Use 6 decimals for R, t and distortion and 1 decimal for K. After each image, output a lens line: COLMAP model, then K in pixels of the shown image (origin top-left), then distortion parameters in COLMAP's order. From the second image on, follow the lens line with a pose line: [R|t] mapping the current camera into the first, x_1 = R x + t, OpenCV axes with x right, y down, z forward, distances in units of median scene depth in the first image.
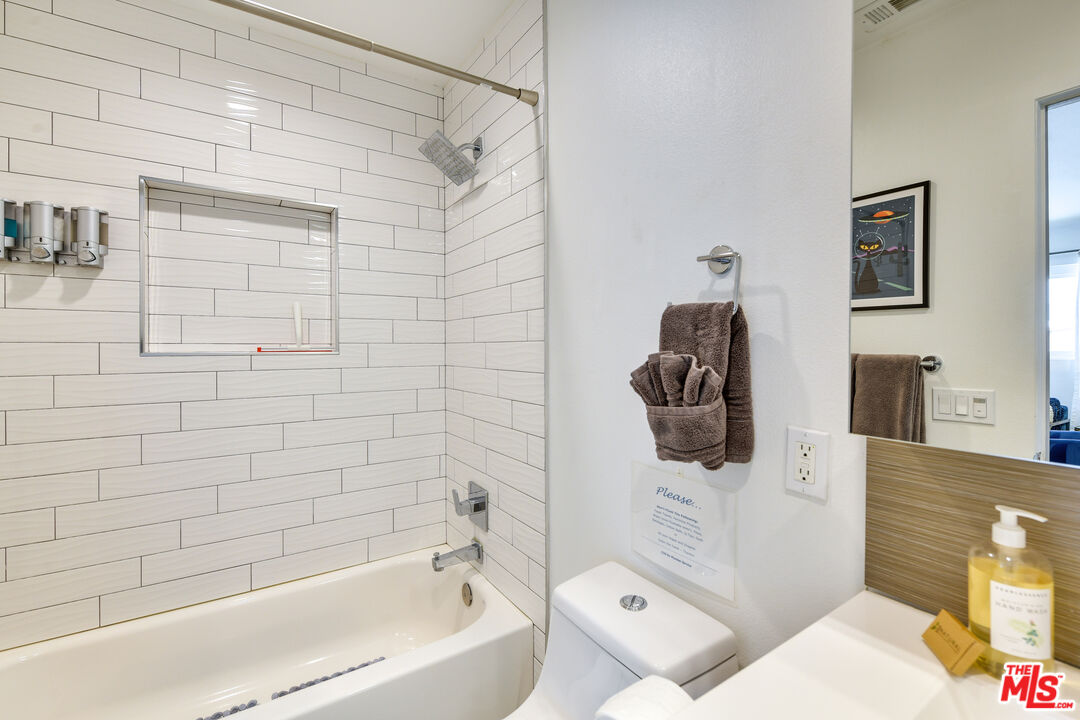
lens RADIAL K [[461.2, 0, 540.0], [0, 461.2, 352.2], [0, 0, 1]] dist [0.001348, -0.000063]
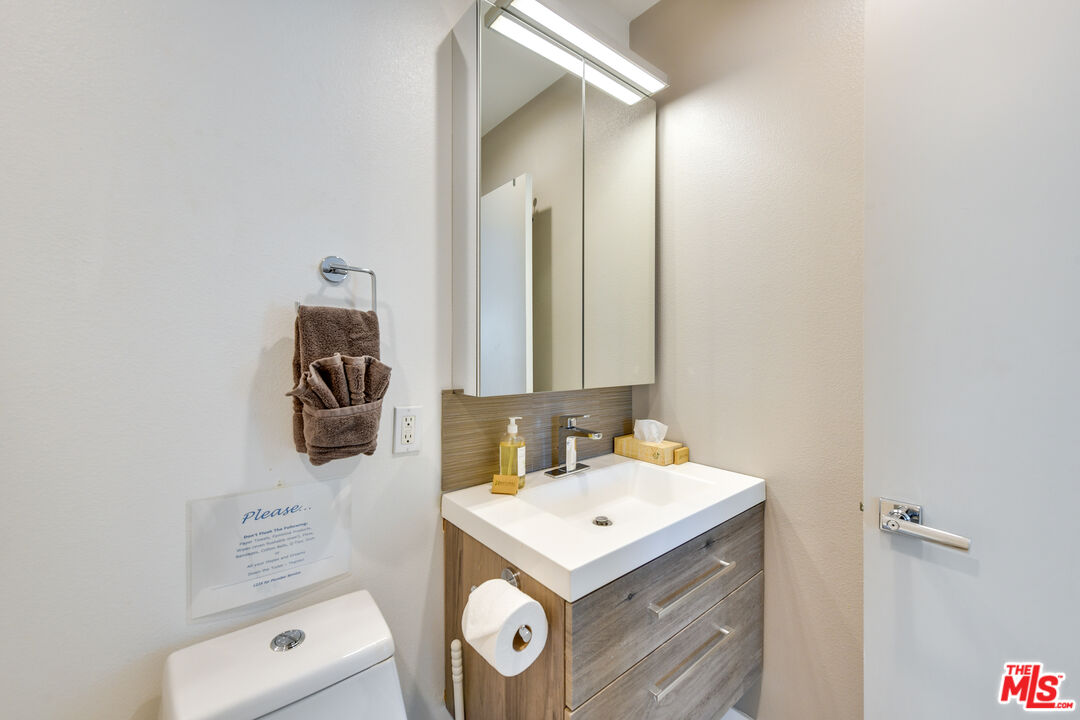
lens RADIAL K [[429.1, 0, 544.4], [0, 429.1, 355.2], [0, 0, 1]] dist [0.001723, -0.000027]
pose [[-0.126606, -0.011446, 0.991887, -0.803834], [0.008423, 0.999885, 0.012614, -0.006425], [-0.991917, 0.009951, -0.126495, 0.747330]]
